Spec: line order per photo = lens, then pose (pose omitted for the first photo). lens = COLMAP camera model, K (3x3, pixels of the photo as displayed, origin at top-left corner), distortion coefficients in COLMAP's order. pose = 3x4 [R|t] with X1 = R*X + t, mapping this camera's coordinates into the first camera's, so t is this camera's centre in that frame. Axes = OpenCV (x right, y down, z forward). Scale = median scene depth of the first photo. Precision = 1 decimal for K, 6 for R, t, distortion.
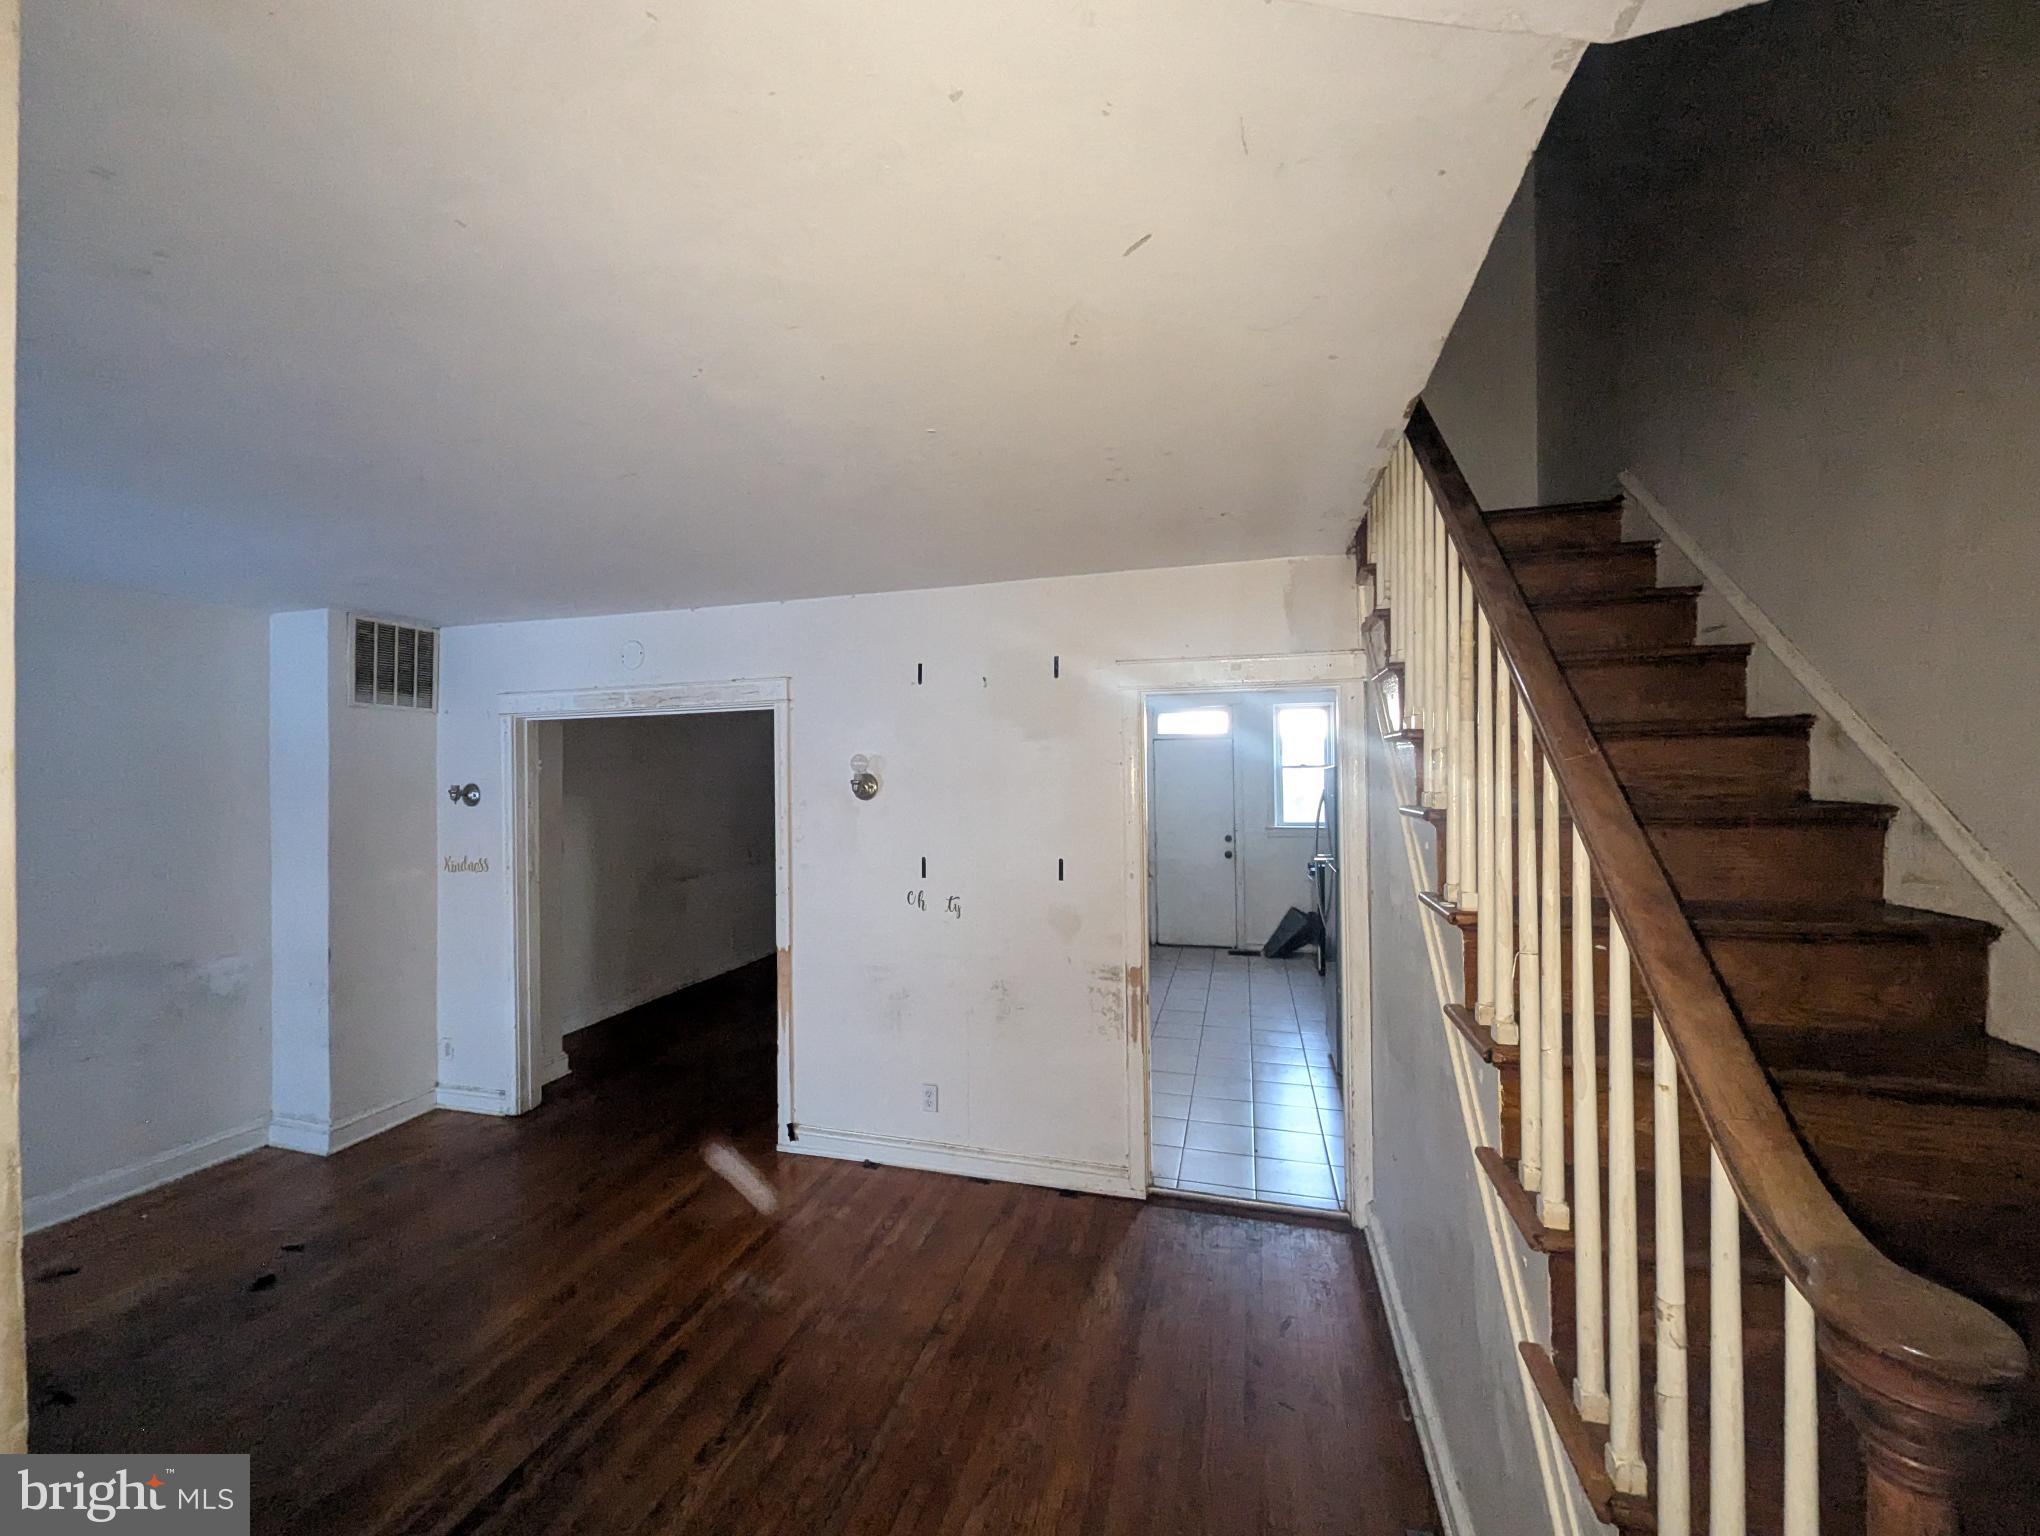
lens RADIAL K [[808.0, 0, 1012.6], [0, 808.0, 773.0], [0, 0, 1]] dist [0.001897, -0.001664]
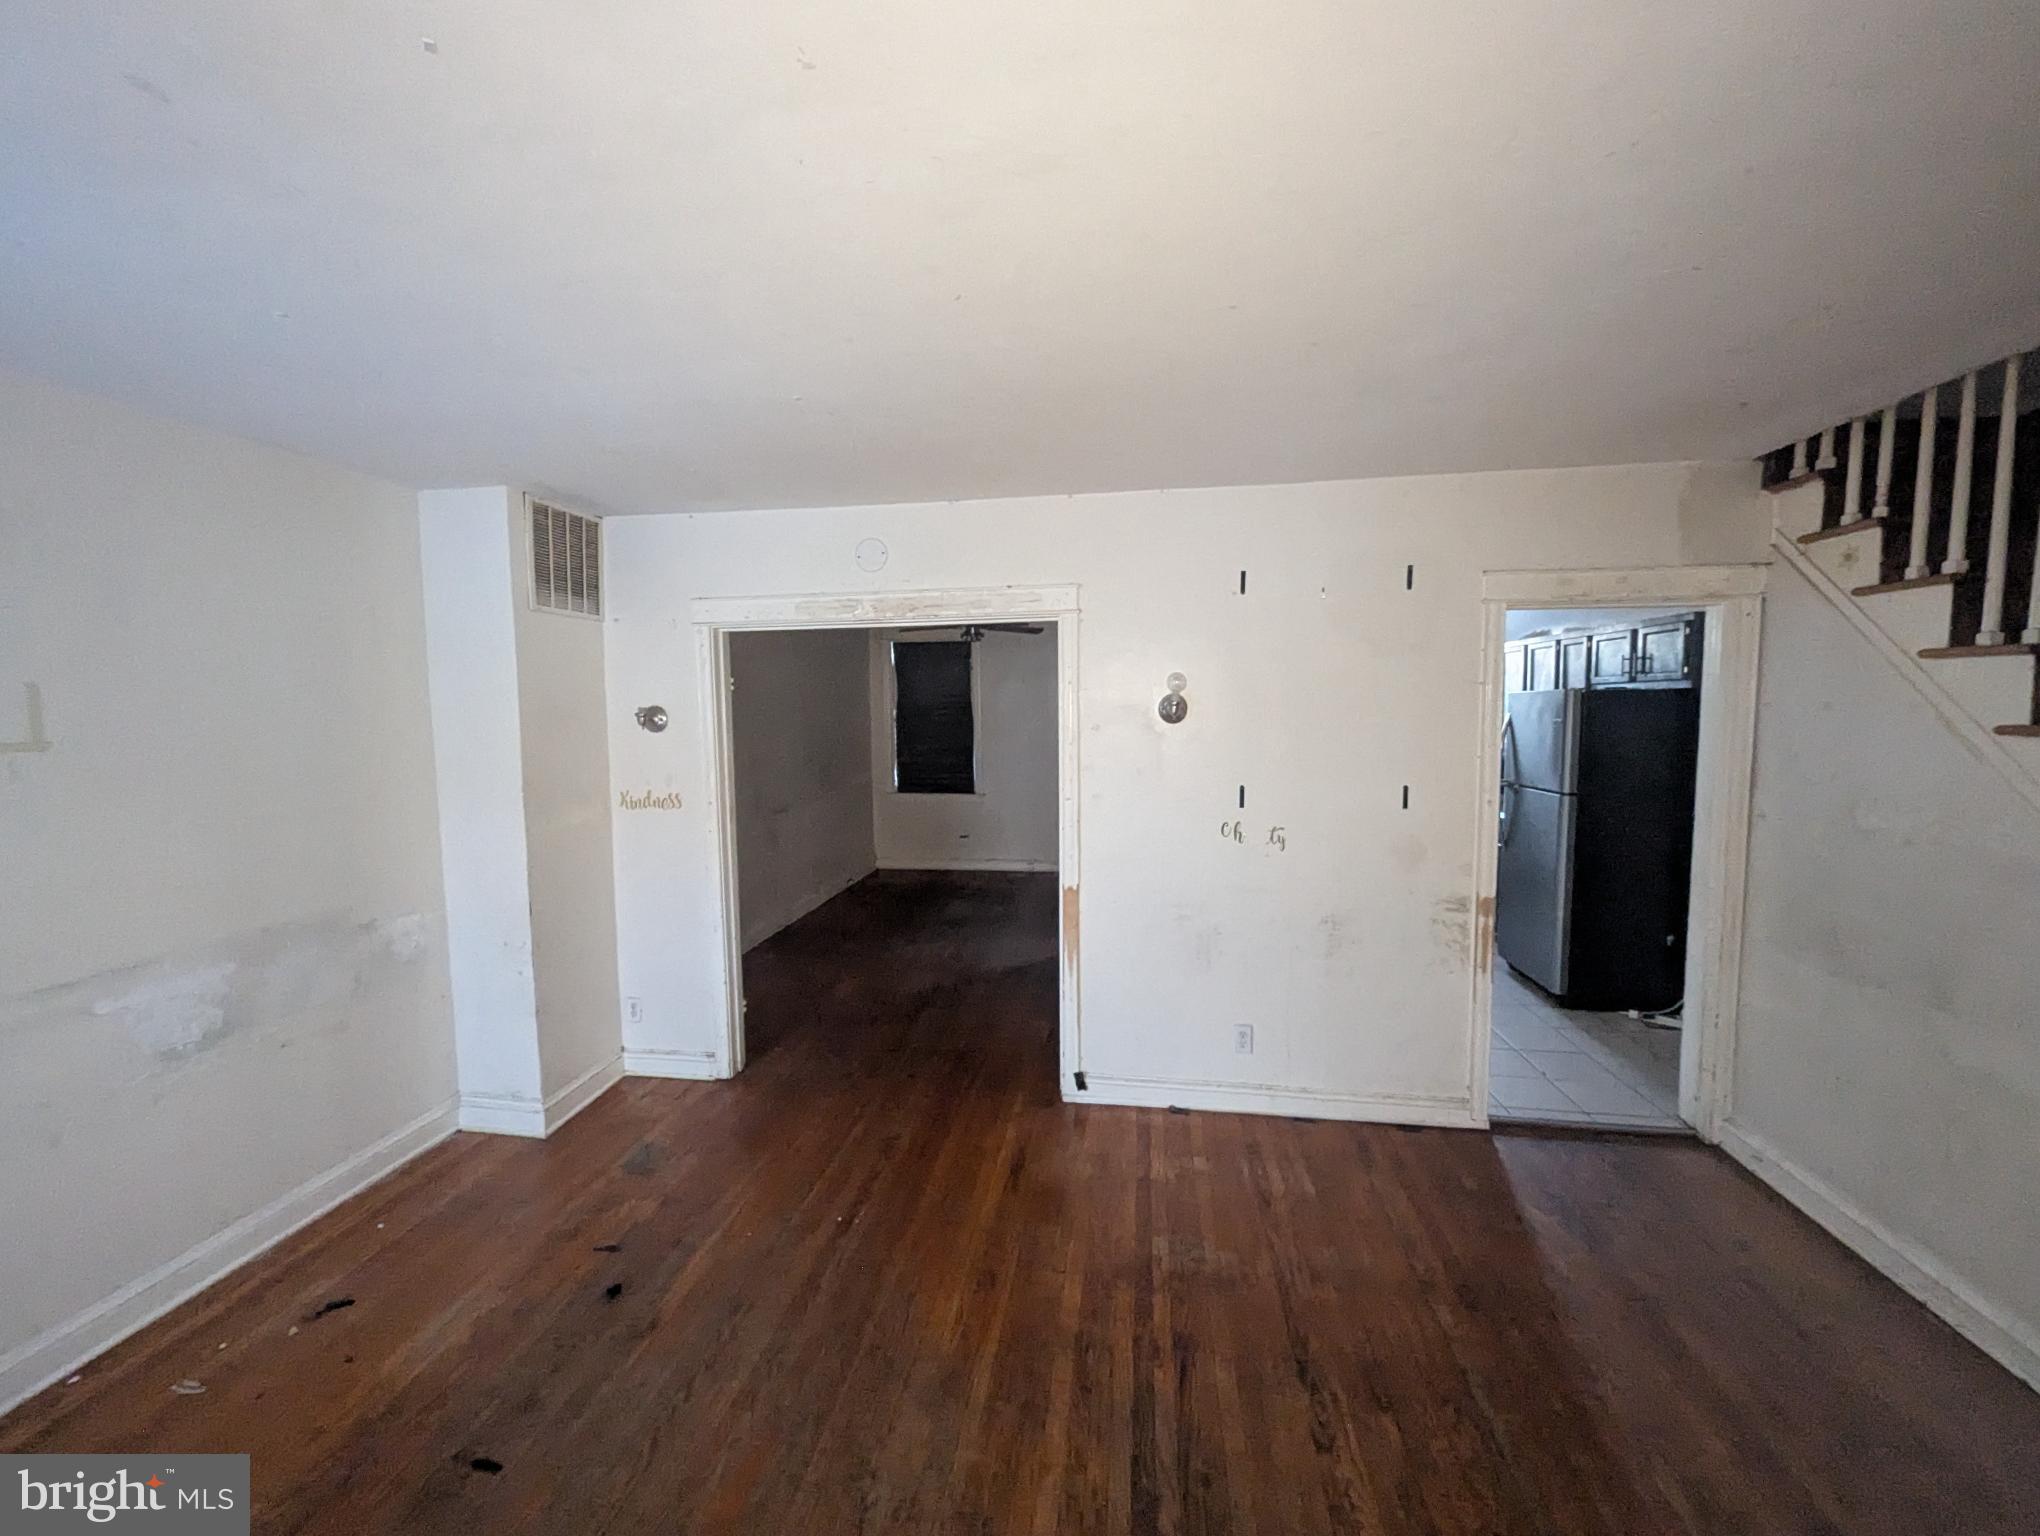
lens RADIAL K [[808.0, 0, 1012.7], [0, 808.0, 774.3], [0, 0, 1]] dist [0.001897, -0.001664]
pose [[0.992296, -0.008789, 0.123574, -0.465061], [-0.002057, 0.996174, 0.087365, 0.011444], [-0.123869, -0.086946, 0.988482, 0.121691]]
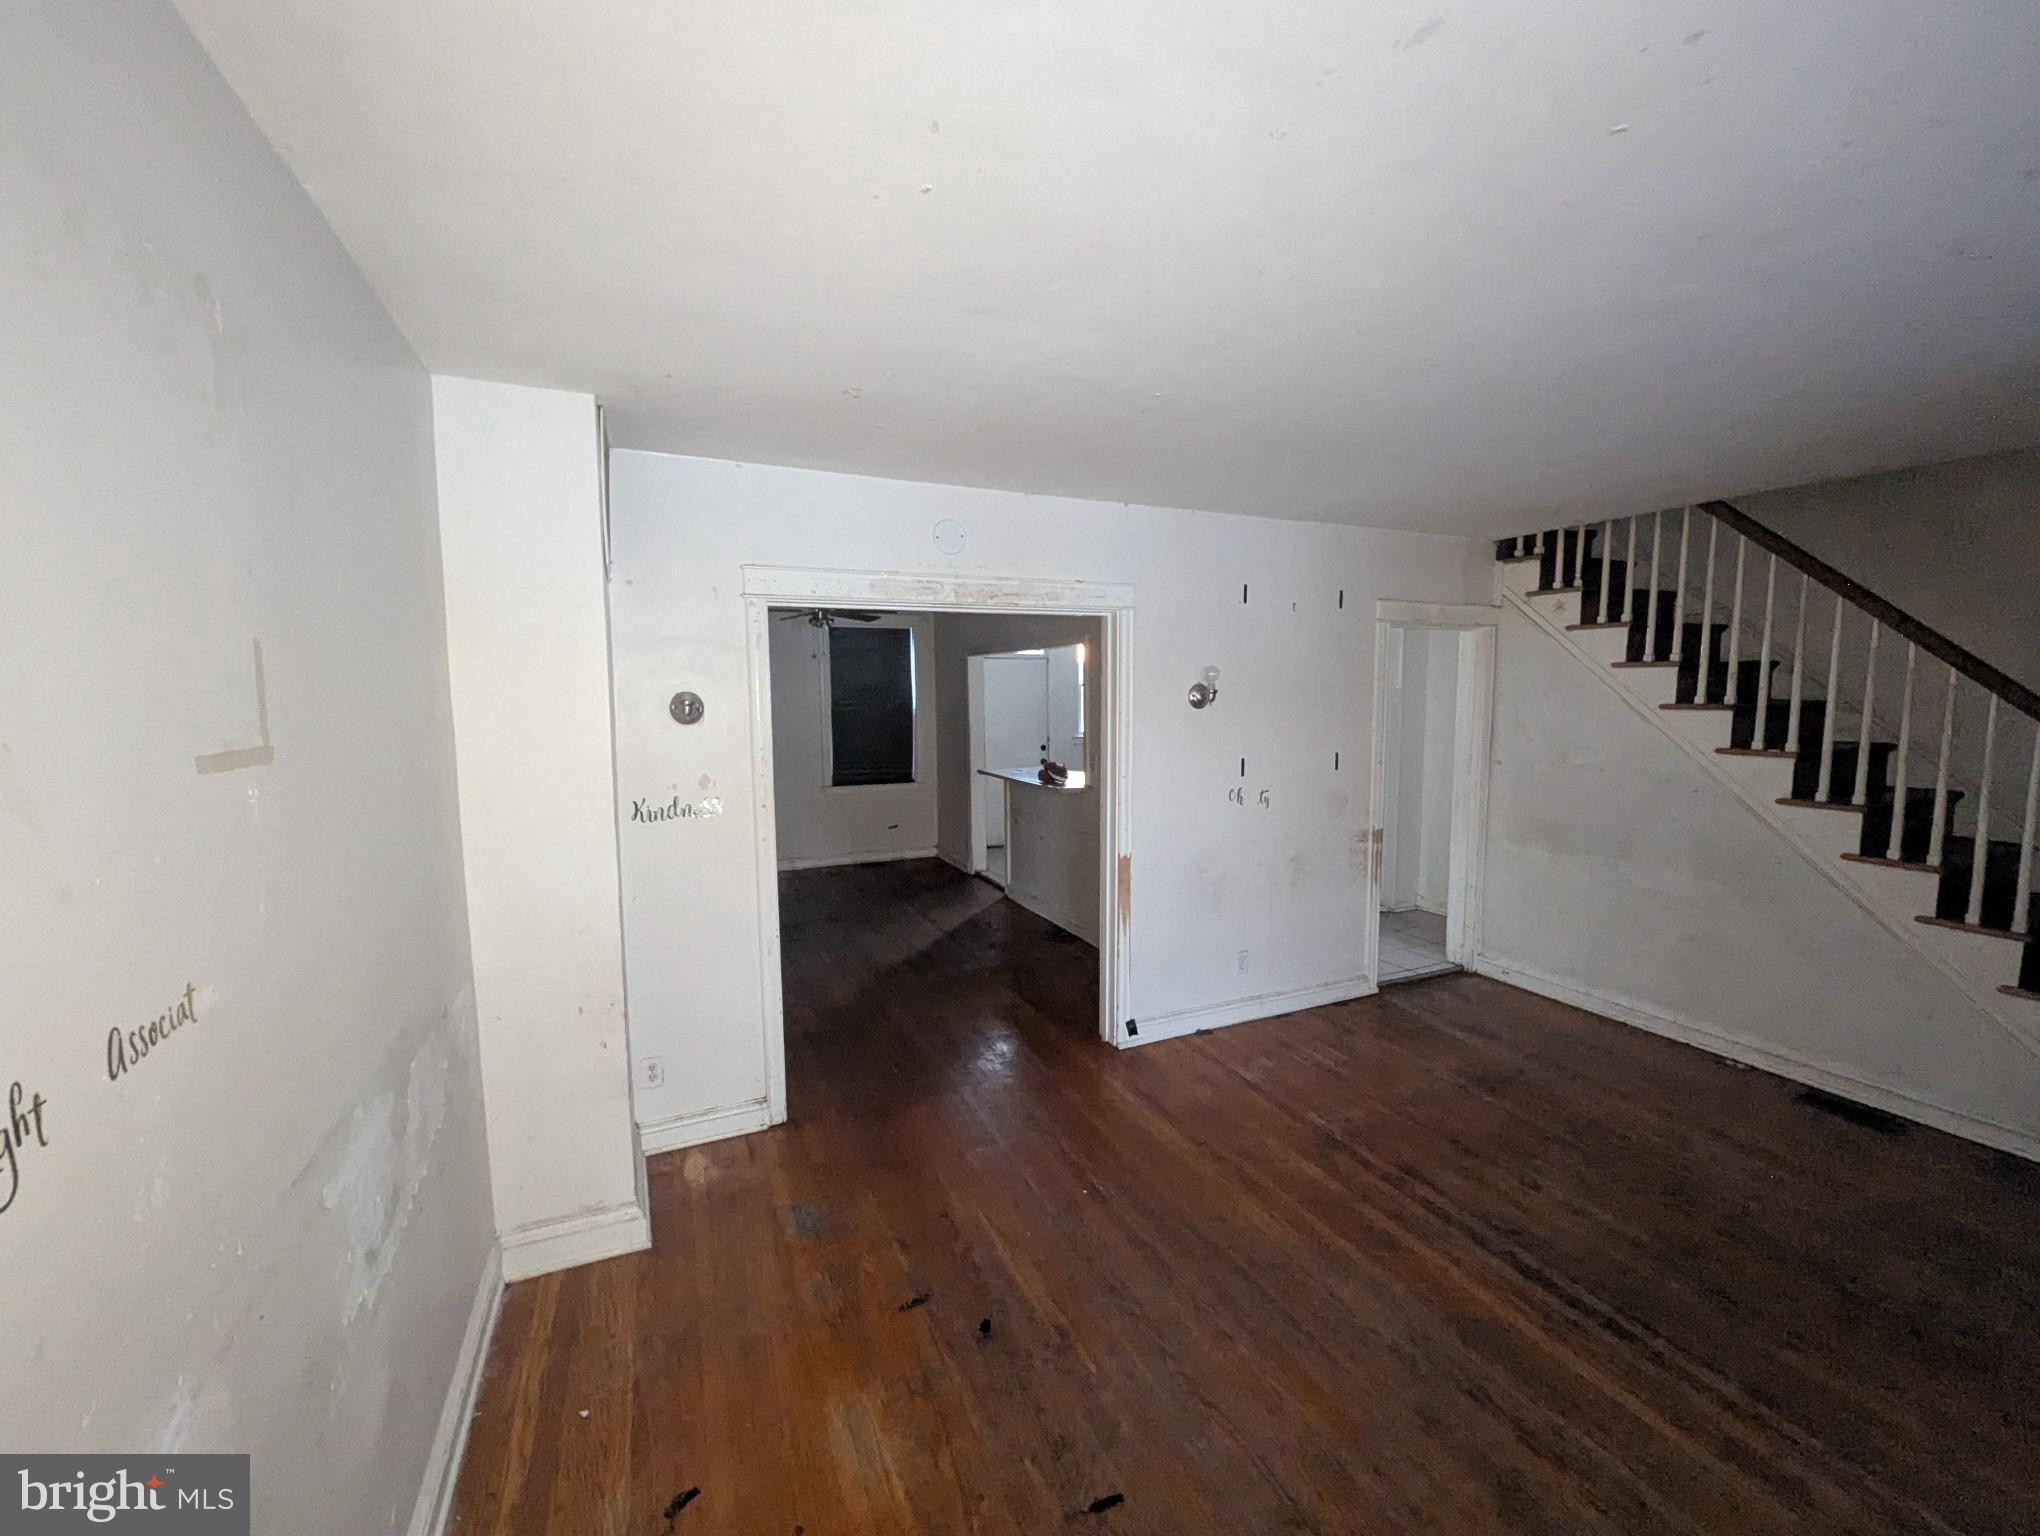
lens RADIAL K [[808.0, 0, 1019.1], [0, 808.0, 772.9], [0, 0, 1]] dist [0.001897, -0.001664]
pose [[0.760835, -0.058535, 0.646300, -1.047409], [-0.004970, 0.995369, 0.096000, 0.016559], [-0.648926, -0.076252, 0.757021, 0.330038]]
